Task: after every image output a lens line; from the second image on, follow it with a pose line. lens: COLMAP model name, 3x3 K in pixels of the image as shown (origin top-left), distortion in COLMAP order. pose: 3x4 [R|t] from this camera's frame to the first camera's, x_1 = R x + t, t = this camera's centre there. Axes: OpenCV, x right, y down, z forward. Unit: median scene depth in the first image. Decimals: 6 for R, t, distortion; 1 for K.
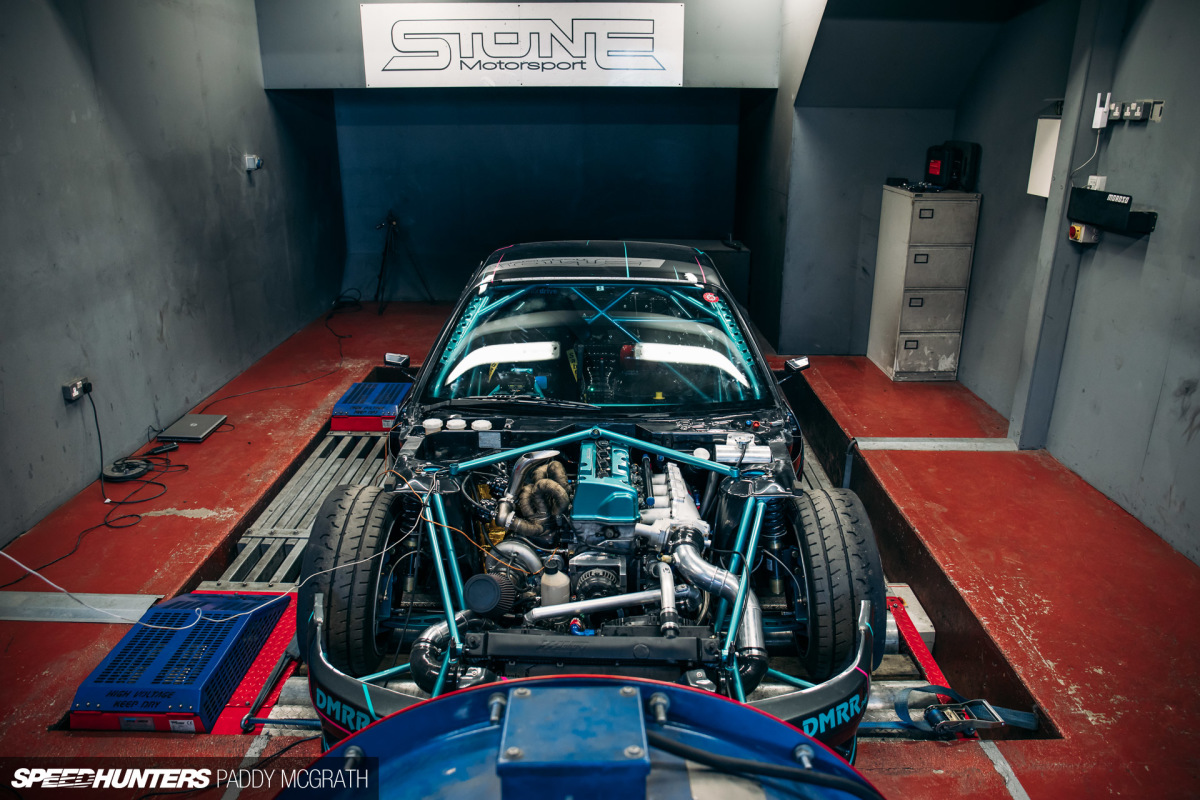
lens RADIAL K [[876.7, 0, 601.1], [0, 876.7, 408.8], [0, 0, 1]] dist [-0.066288, 0.024839]
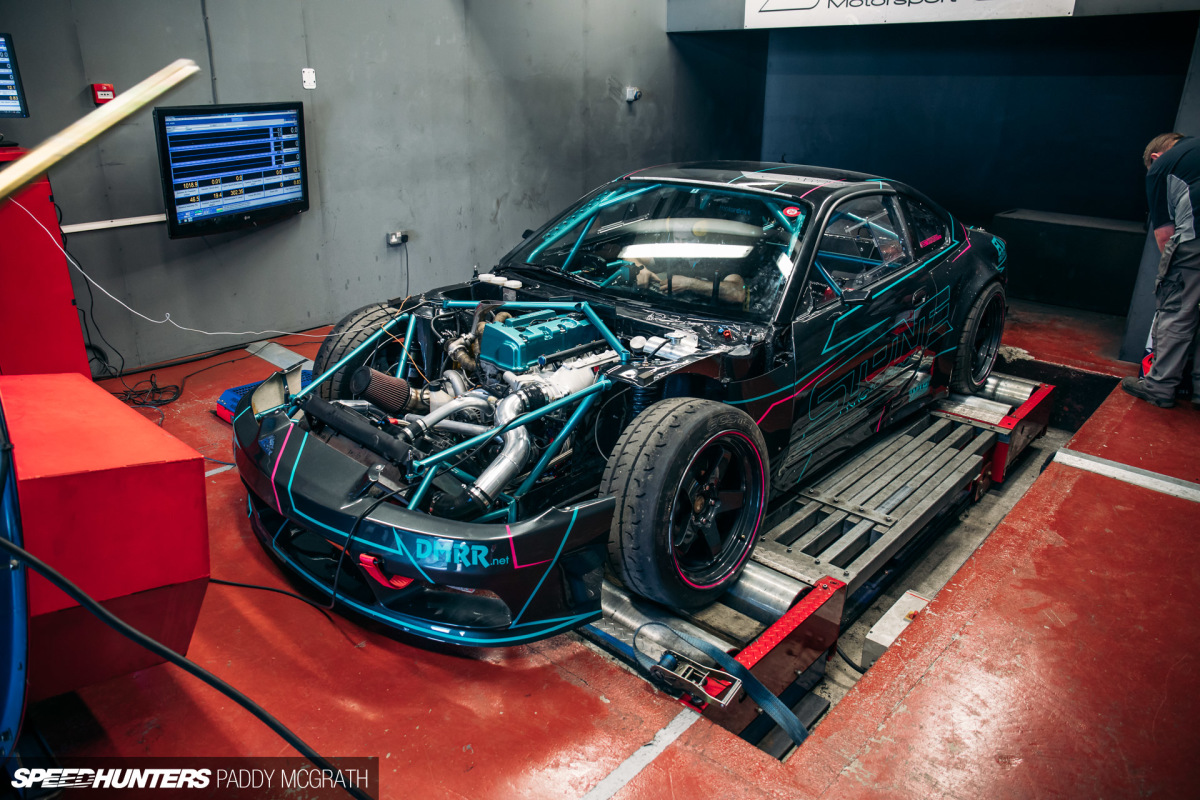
lens RADIAL K [[876.7, 0, 595.4], [0, 876.7, 392.8], [0, 0, 1]] dist [-0.066288, 0.024839]
pose [[0.709176, 0.228105, -0.667111, 0.508637], [-0.239642, 0.967867, 0.076189, 0.029838], [0.663054, 0.105836, 0.741052, 0.173175]]
